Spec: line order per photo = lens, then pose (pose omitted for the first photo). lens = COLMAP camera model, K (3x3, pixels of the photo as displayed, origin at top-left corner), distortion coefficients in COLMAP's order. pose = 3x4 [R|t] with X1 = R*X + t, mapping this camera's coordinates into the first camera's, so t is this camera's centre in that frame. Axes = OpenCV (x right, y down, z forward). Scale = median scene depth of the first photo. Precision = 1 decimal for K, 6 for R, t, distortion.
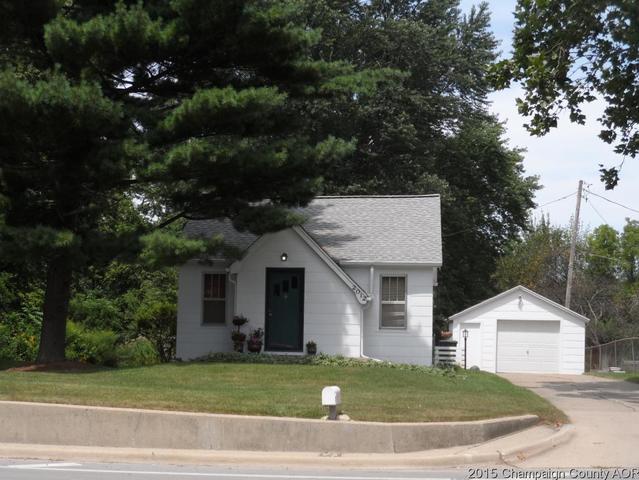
lens RADIAL K [[1157.4, 0, 319.5], [0, 1157.4, 240.0], [0, 0, 1]] dist [-0.296032, -0.050911]
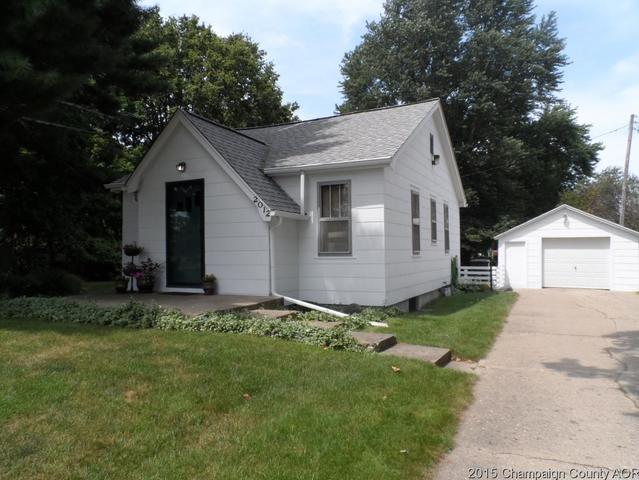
lens RADIAL K [[498.5, 0, 321.4], [0, 498.5, 242.7], [0, 0, 1]] dist [-0.009114, 0.002644]
pose [[0.940704, -0.036539, -0.337254, 0.117681], [0.058154, 0.996835, 0.054210, 0.036854], [0.334205, -0.070608, 0.939852, 0.494728]]
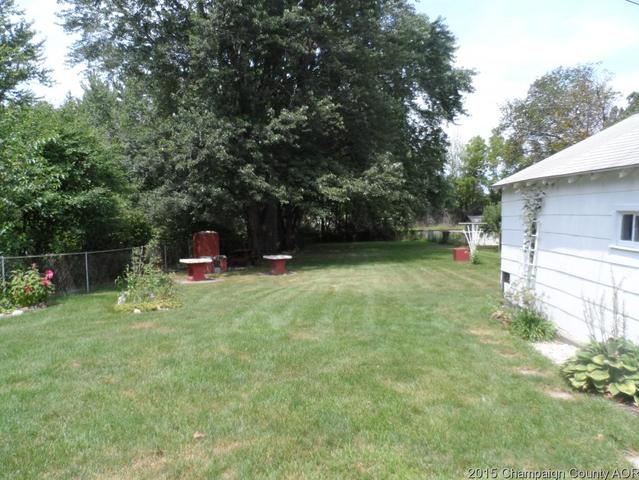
lens RADIAL K [[498.5, 0, 321.4], [0, 498.5, 242.7], [0, 0, 1]] dist [-0.009114, 0.002644]
pose [[0.998573, -0.040828, 0.034425, 0.042500], [0.035530, 0.989155, 0.142512, 0.074628], [-0.039870, -0.141086, 0.989194, 0.970373]]
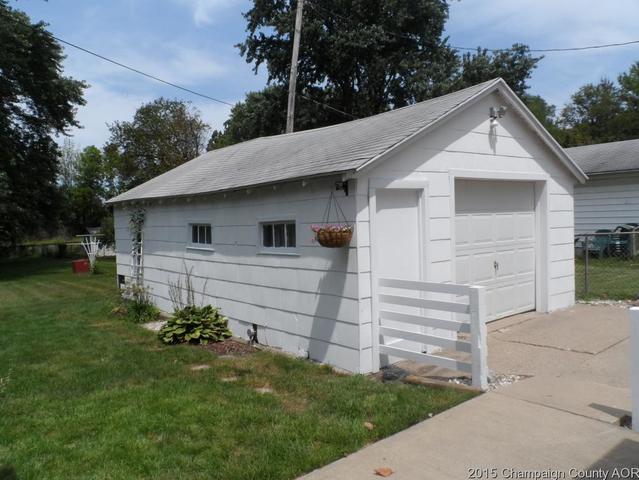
lens RADIAL K [[498.5, 0, 321.4], [0, 498.5, 242.7], [0, 0, 1]] dist [-0.009114, 0.002644]
pose [[0.720551, -0.087913, 0.687806, 0.027767], [-0.006218, 0.991071, 0.133189, 0.069061], [-0.693374, -0.100246, 0.713571, 0.923096]]
